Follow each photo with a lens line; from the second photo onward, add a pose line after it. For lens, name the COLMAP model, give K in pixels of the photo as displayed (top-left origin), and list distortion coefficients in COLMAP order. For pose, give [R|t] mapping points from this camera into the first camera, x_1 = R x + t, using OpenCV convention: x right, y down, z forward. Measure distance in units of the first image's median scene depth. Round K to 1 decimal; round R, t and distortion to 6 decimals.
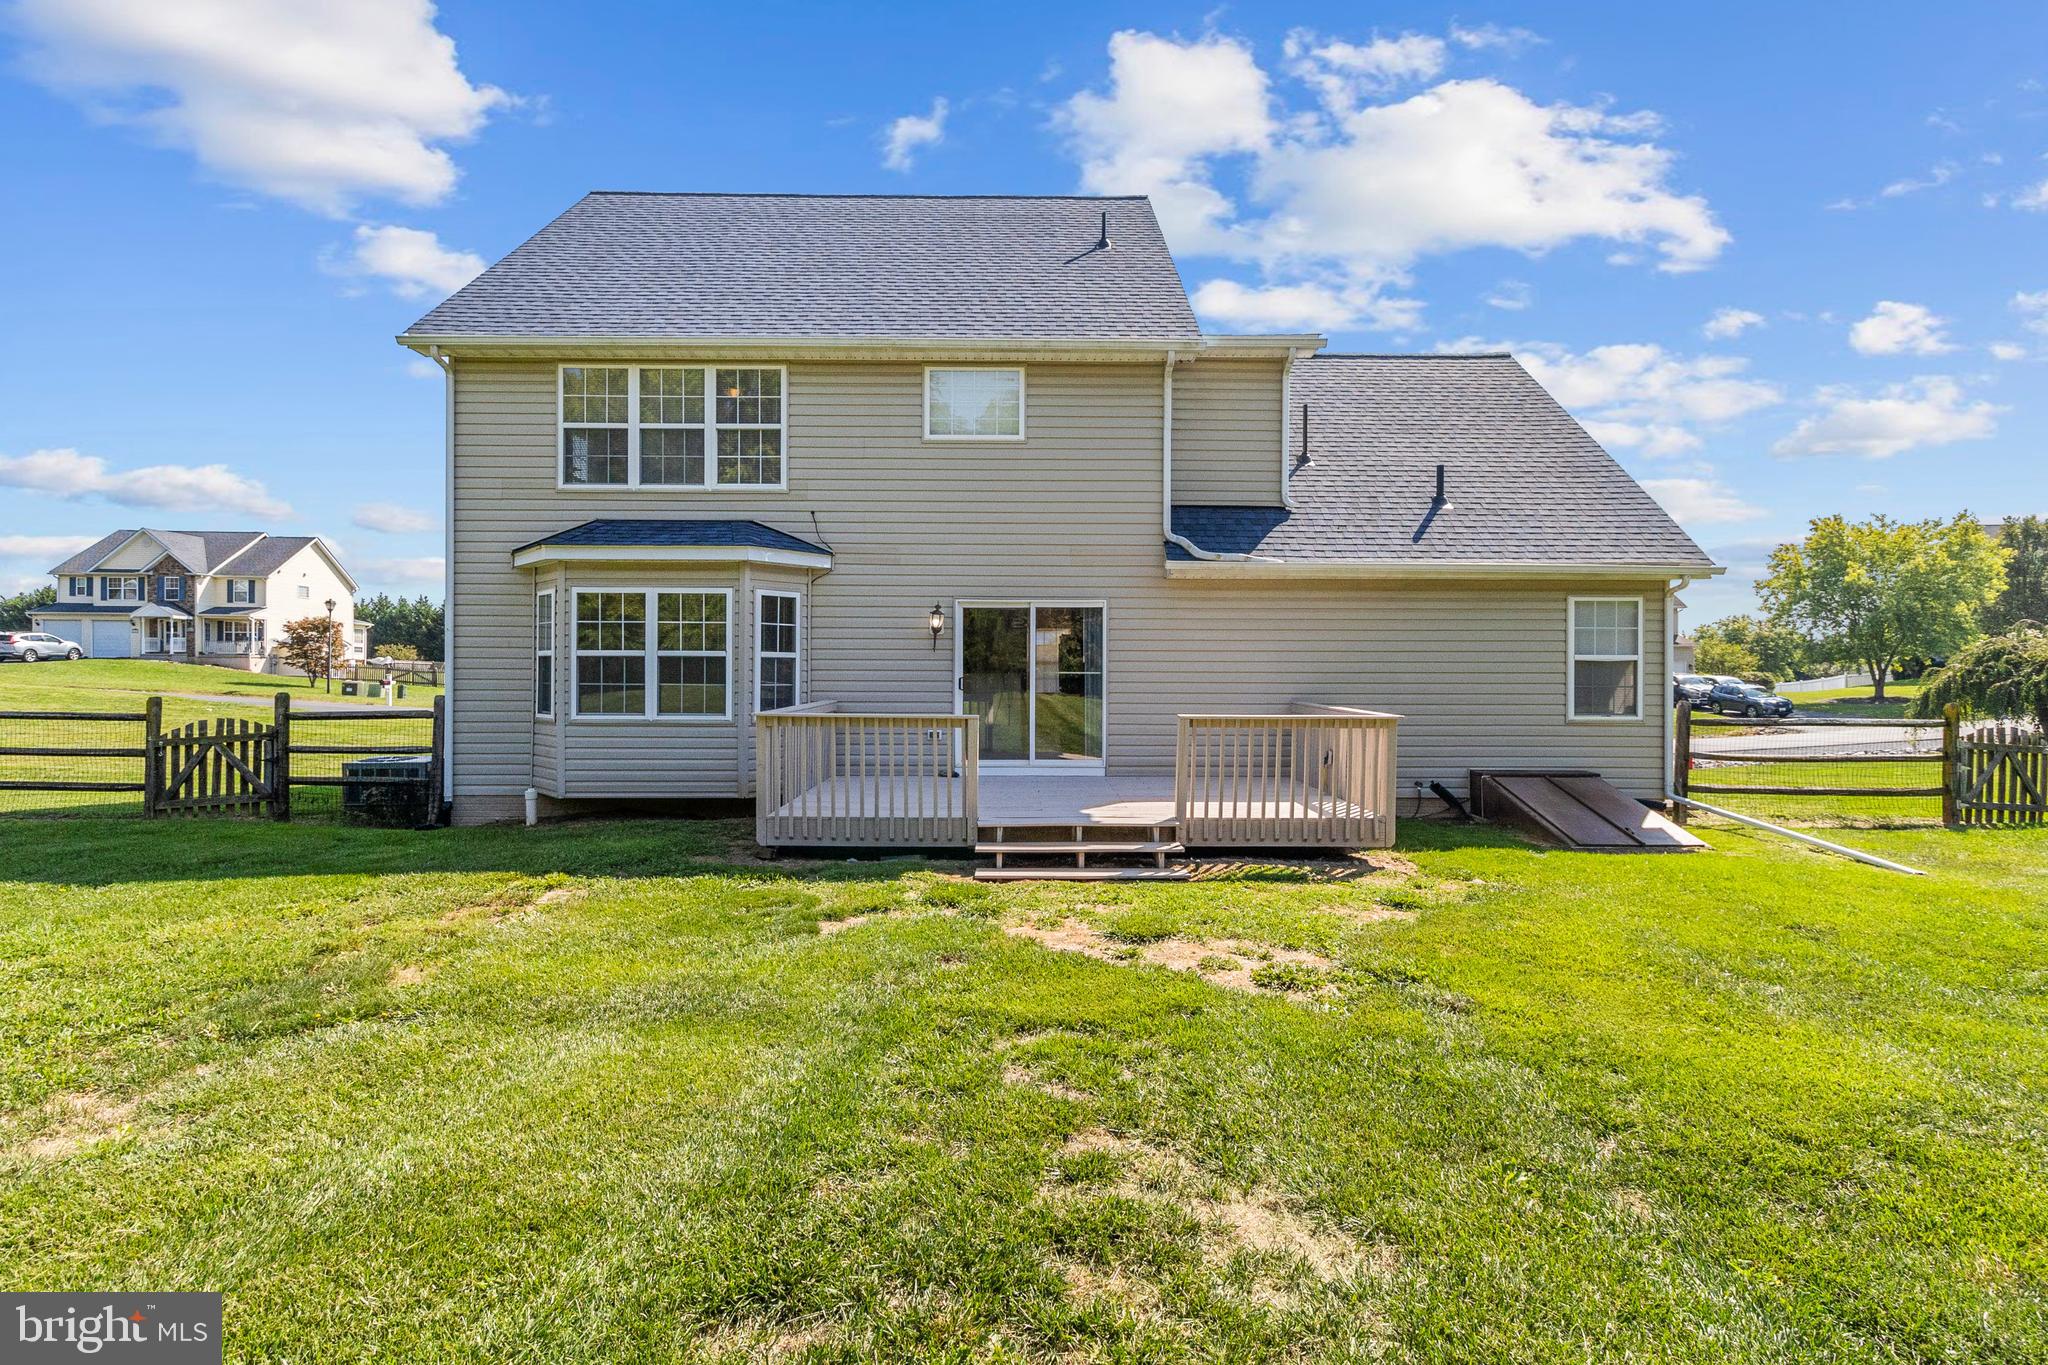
lens RADIAL K [[936.5, 0, 1037.4], [0, 936.5, 654.1], [0, 0, 1]] dist [0.002869, 0.000249]
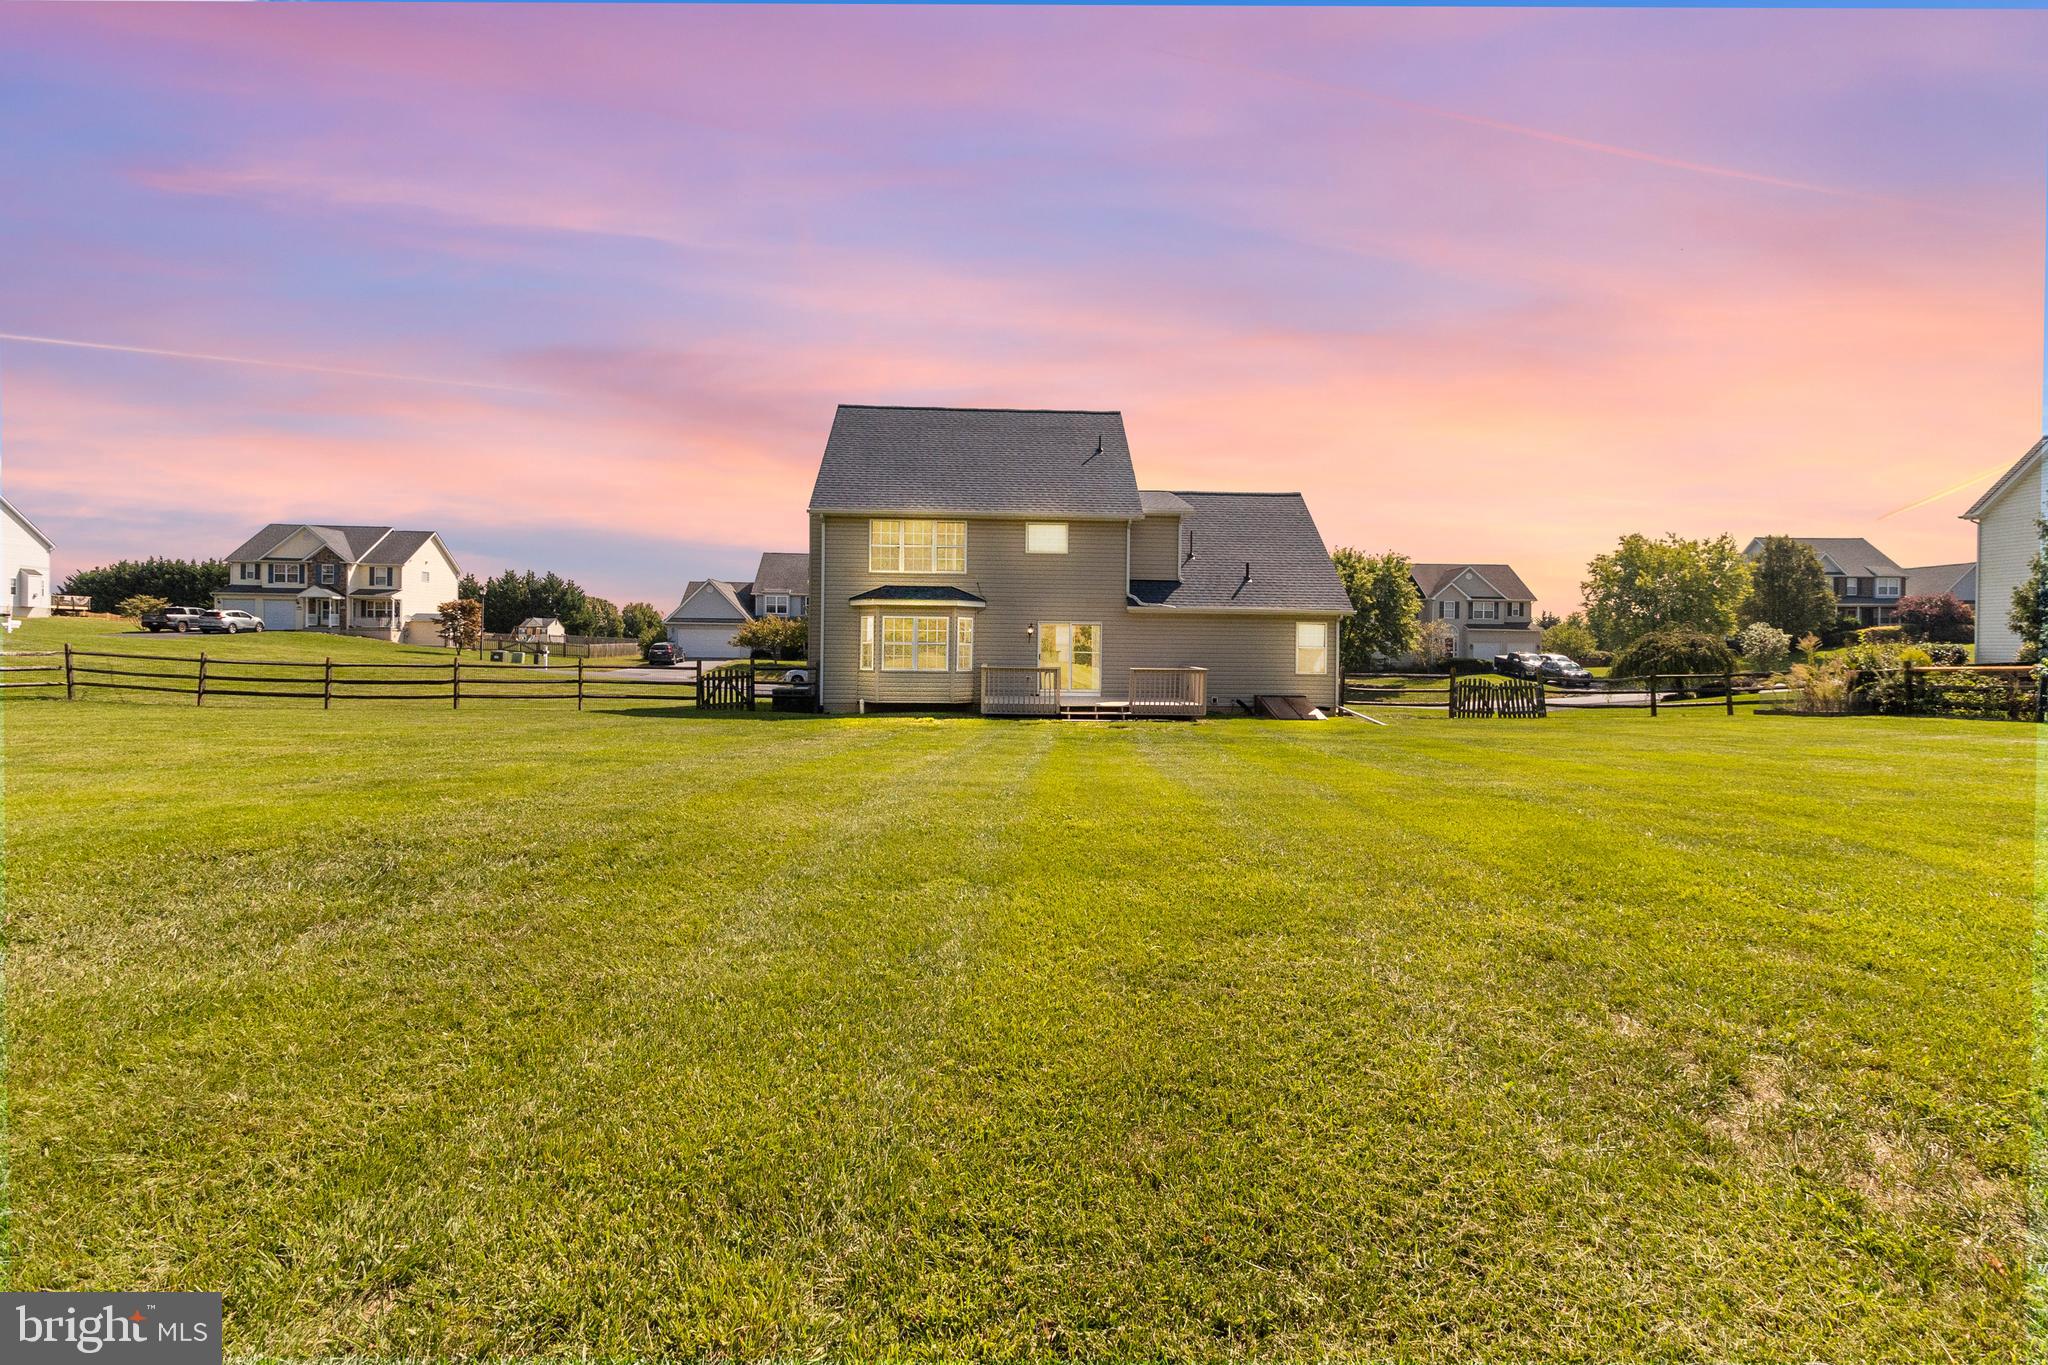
lens RADIAL K [[937.9, 0, 1043.7], [0, 937.9, 633.8], [0, 0, 1]] dist [0.002126, 0.000676]
pose [[0.999106, 0.008655, 0.041389, -0.035071], [-0.008953, 0.999935, 0.007016, -0.008872], [-0.041326, -0.007380, 0.999118, -0.278707]]
